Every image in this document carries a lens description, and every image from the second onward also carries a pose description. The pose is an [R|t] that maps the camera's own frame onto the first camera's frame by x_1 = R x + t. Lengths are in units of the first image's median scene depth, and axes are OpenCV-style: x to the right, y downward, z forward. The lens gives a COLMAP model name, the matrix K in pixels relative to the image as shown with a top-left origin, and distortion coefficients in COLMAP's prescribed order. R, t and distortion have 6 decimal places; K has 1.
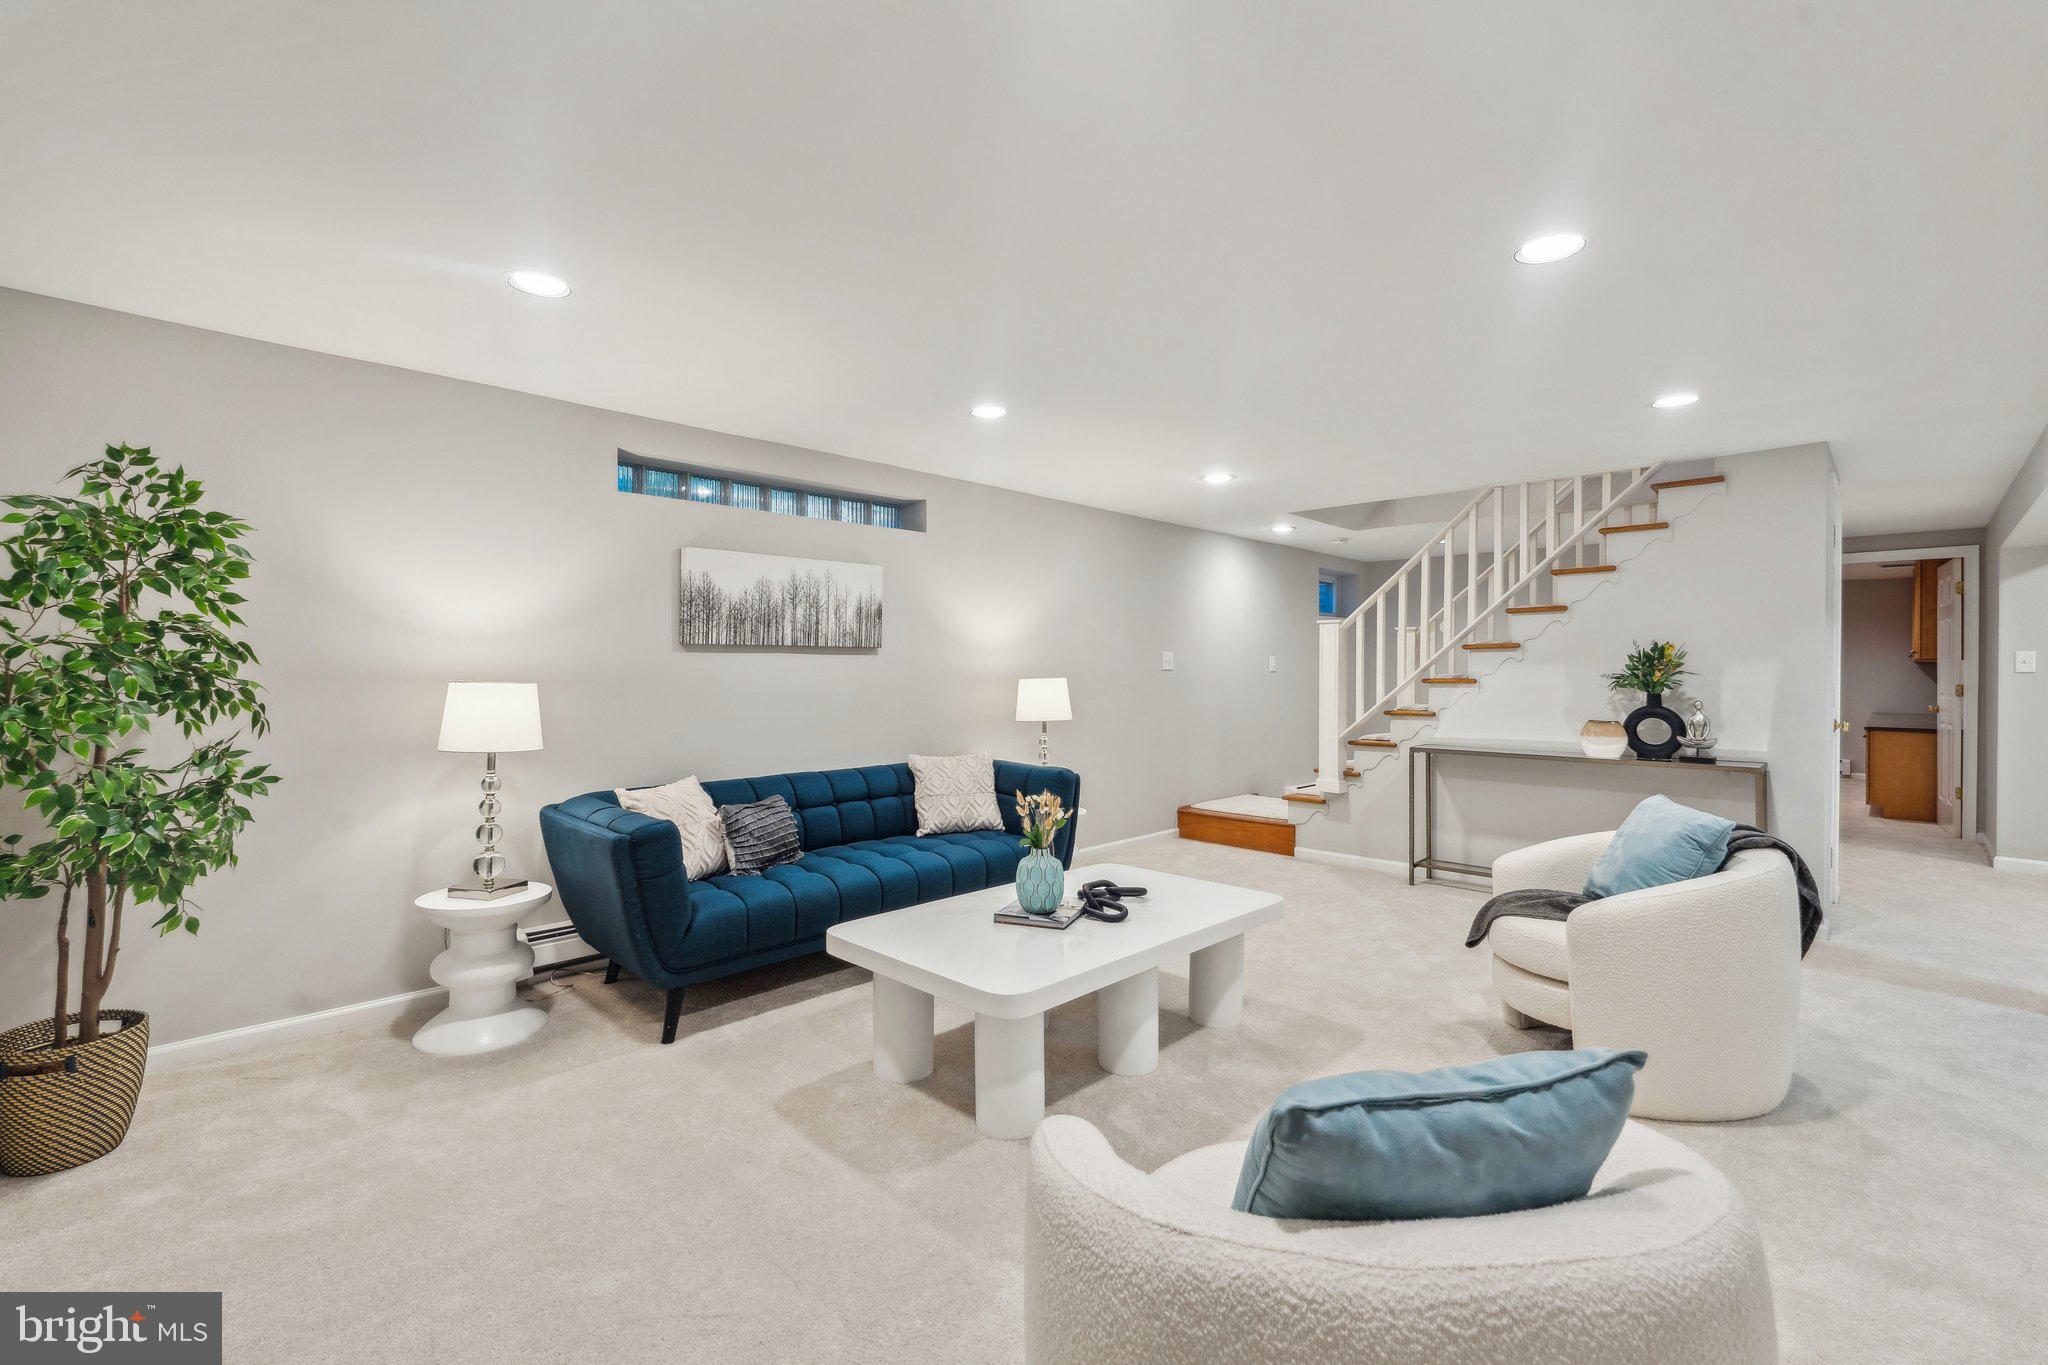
lens RADIAL K [[894.1, 0, 1030.1], [0, 894.1, 668.6], [0, 0, 1]] dist [-0.011408, 0.001035]
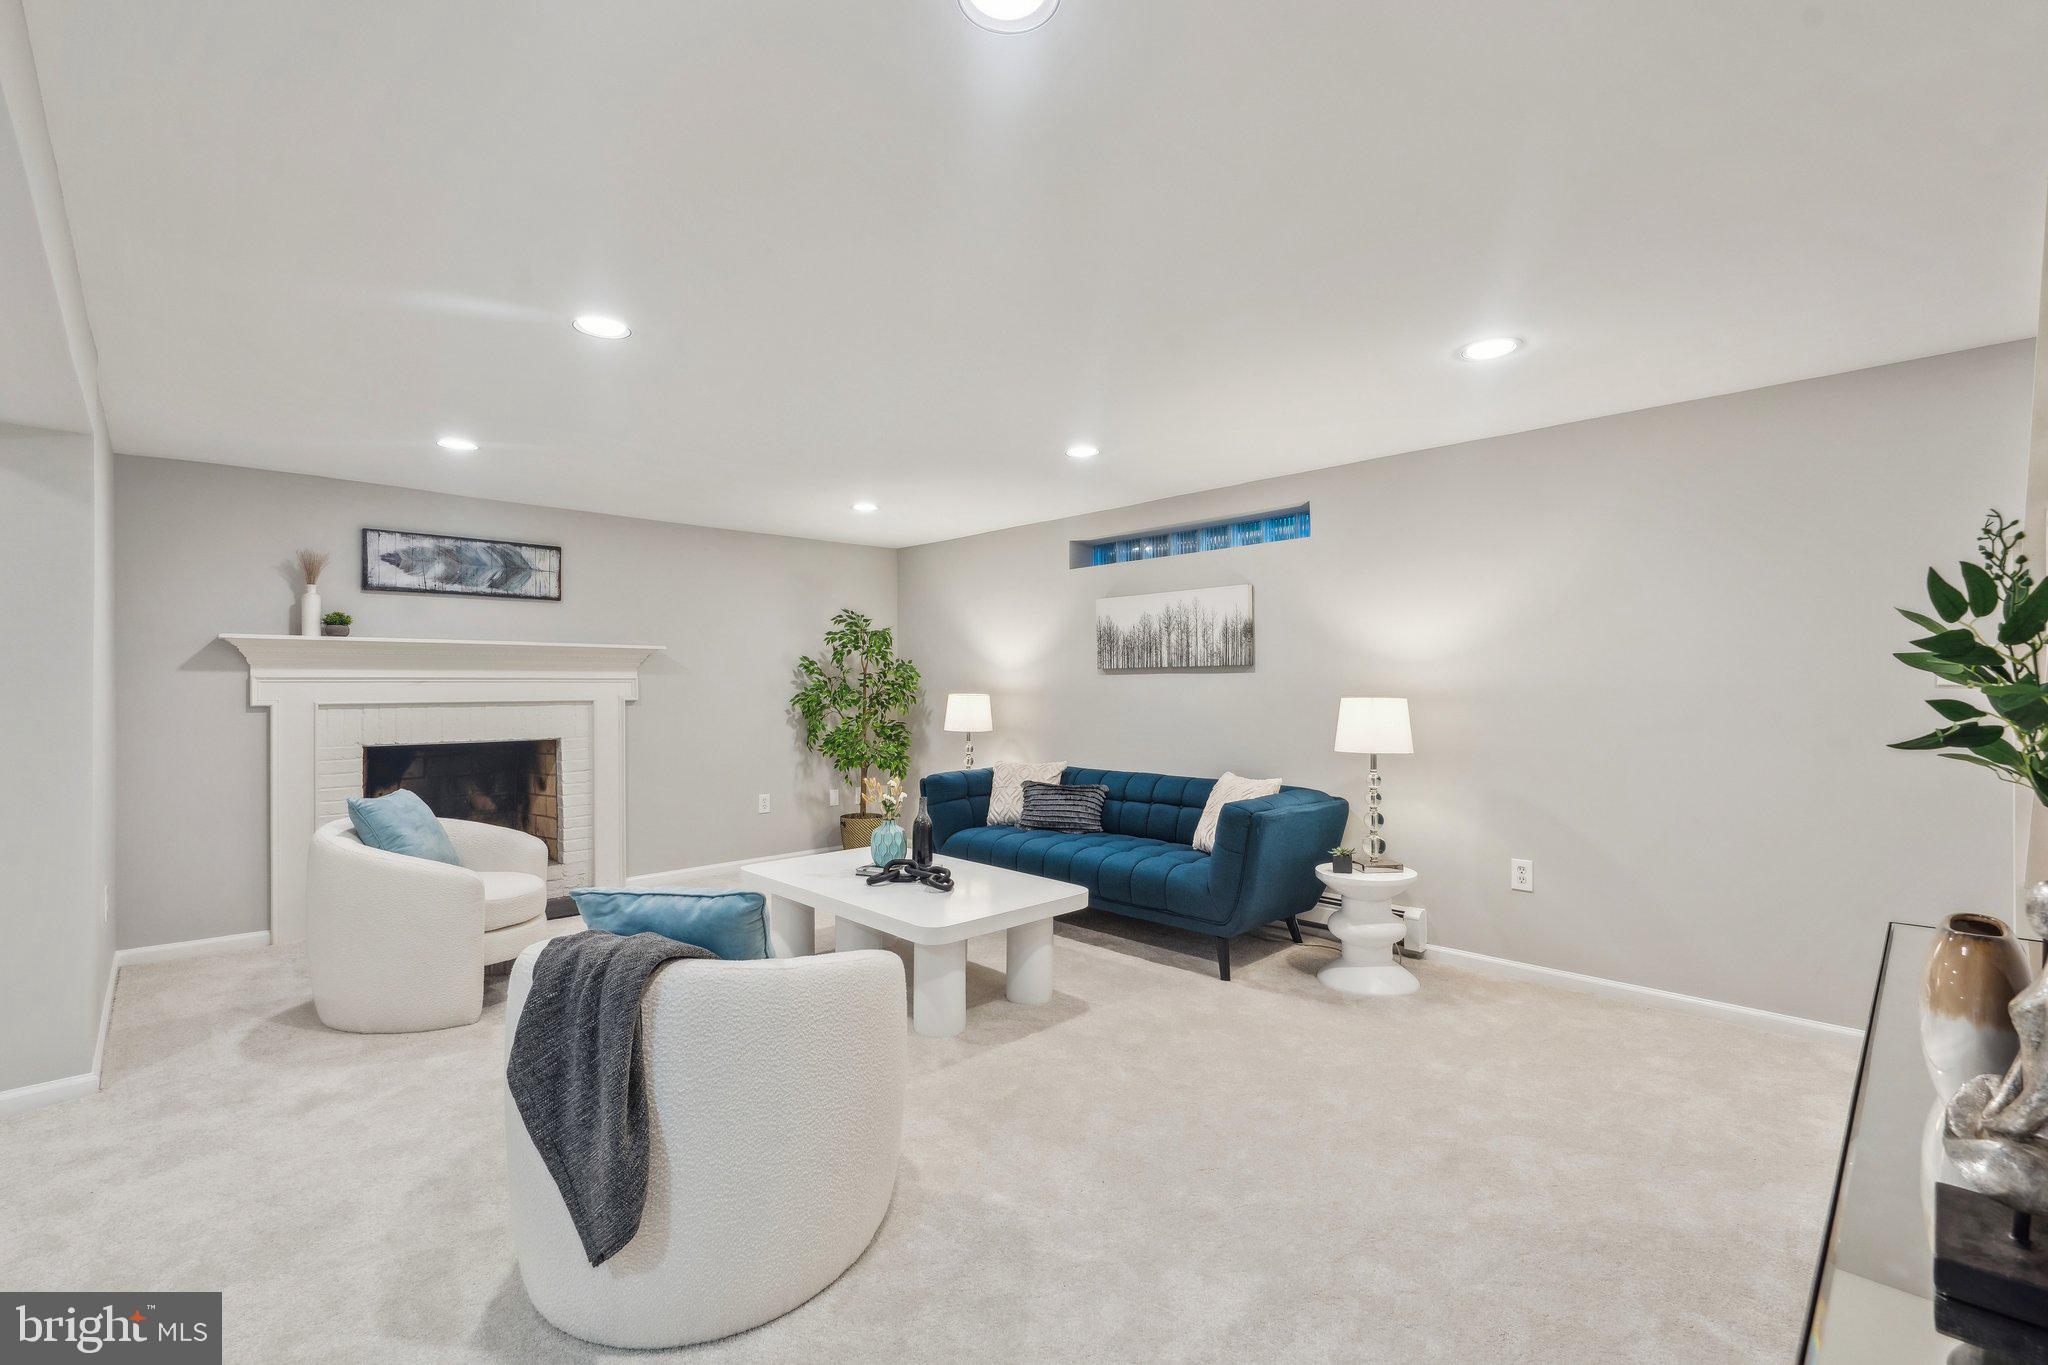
lens RADIAL K [[894.1, 0, 1021.9], [0, 894.1, 695.0], [0, 0, 1]] dist [-0.011408, 0.001035]
pose [[-0.034120, 0.010676, -0.999361, 0.886963], [0.006687, 0.999923, 0.010453, -0.002003], [0.999395, -0.006326, -0.034188, 0.808482]]
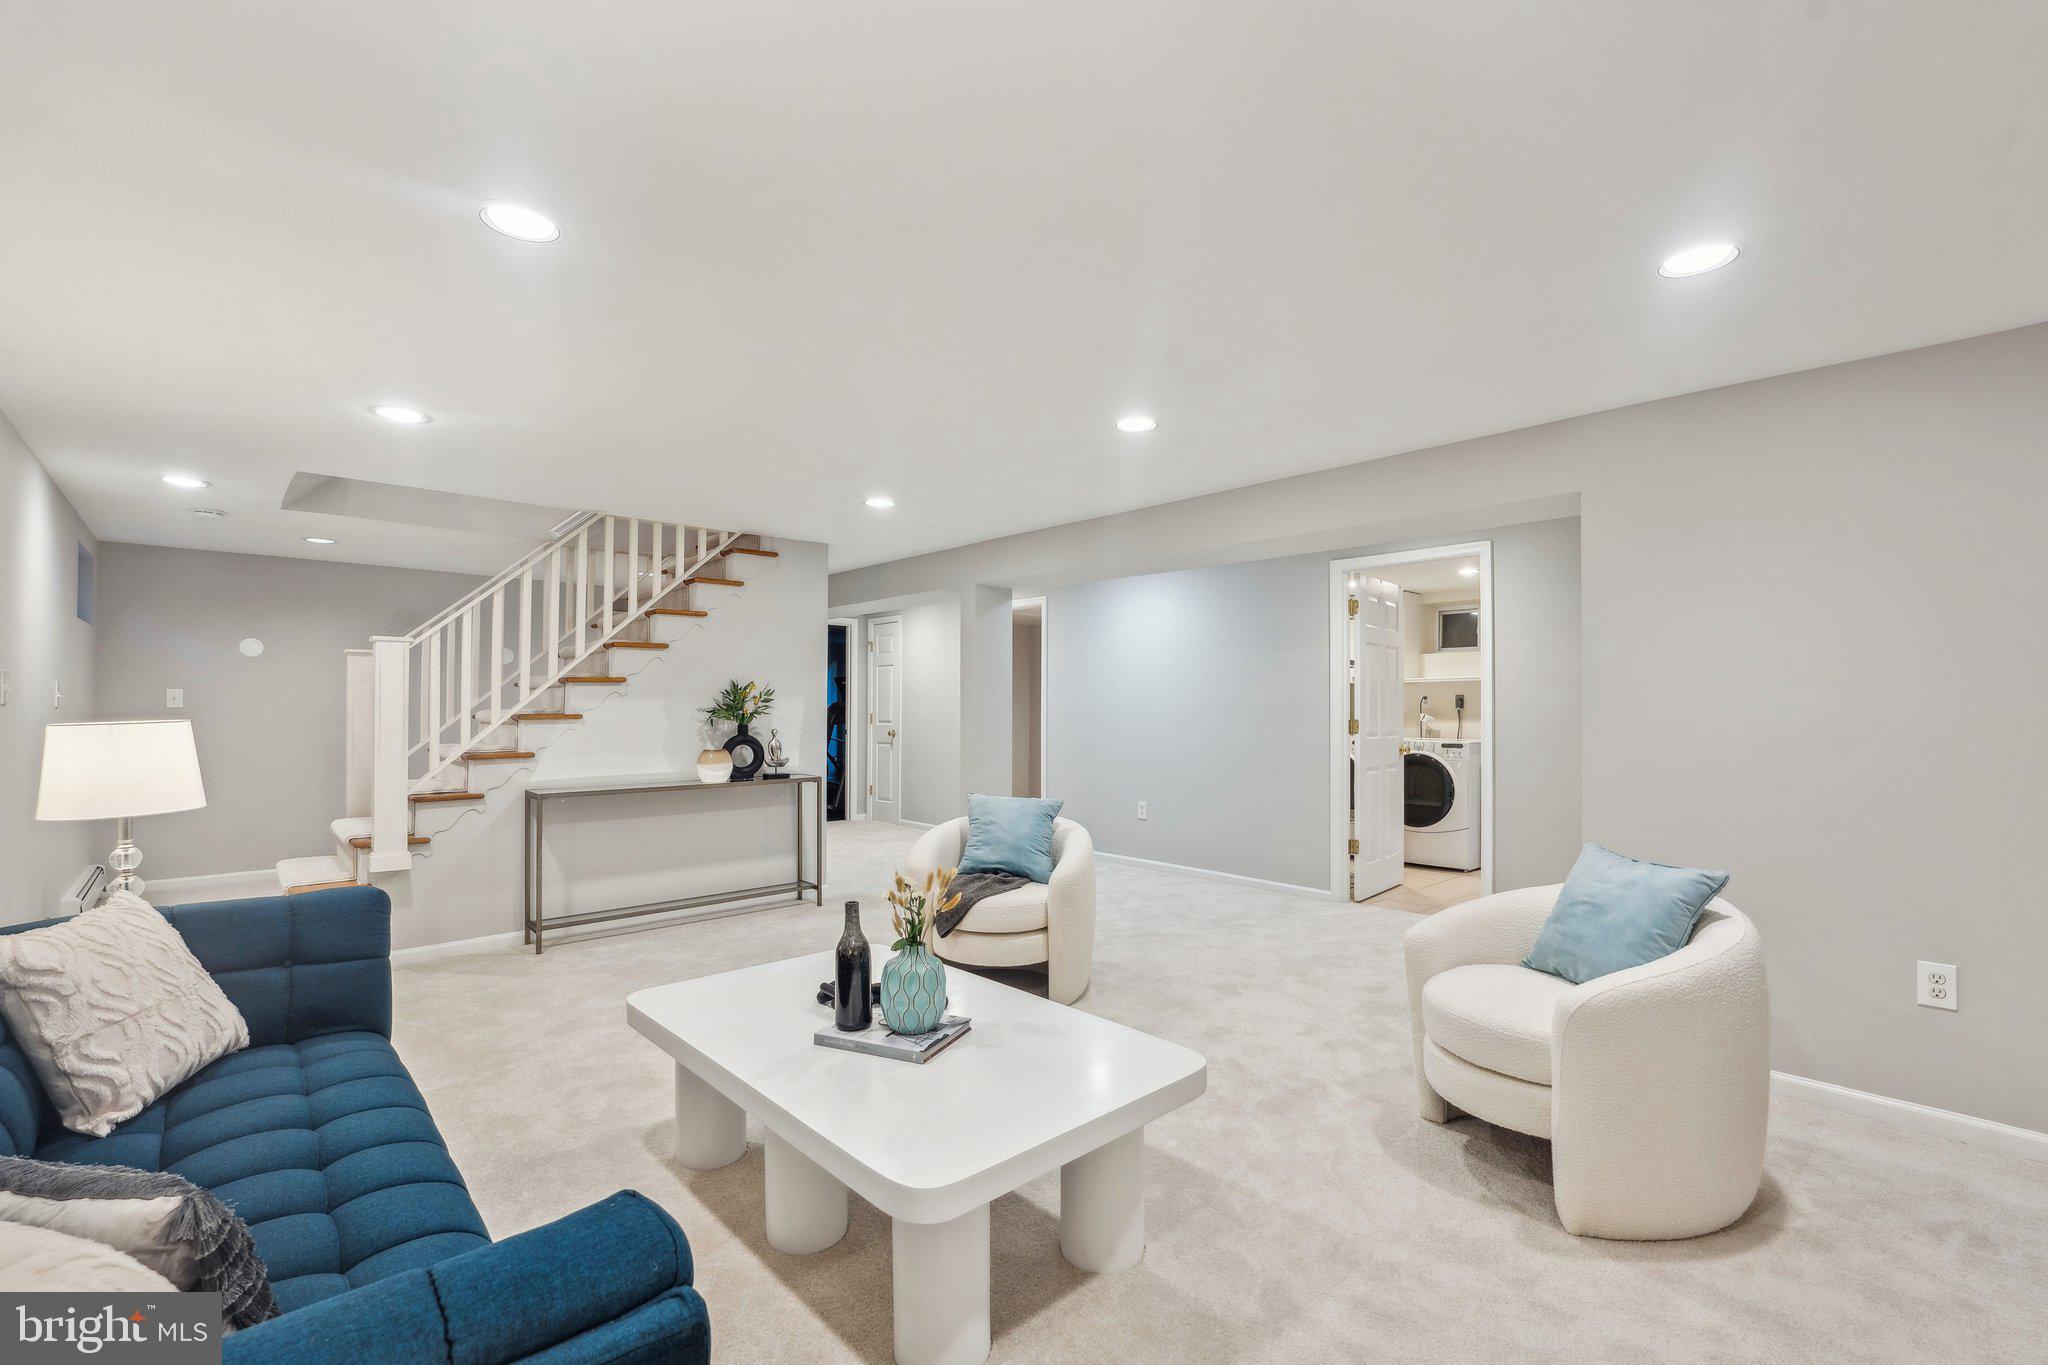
lens RADIAL K [[894.1, 0, 1032.4], [0, 894.1, 686.6], [0, 0, 1]] dist [-0.011408, 0.001035]
pose [[0.046016, 0.019358, 0.998753, -0.490577], [-0.003397, 0.999809, -0.019222, -0.000937], [-0.998935, -0.002509, 0.046073, 0.576828]]
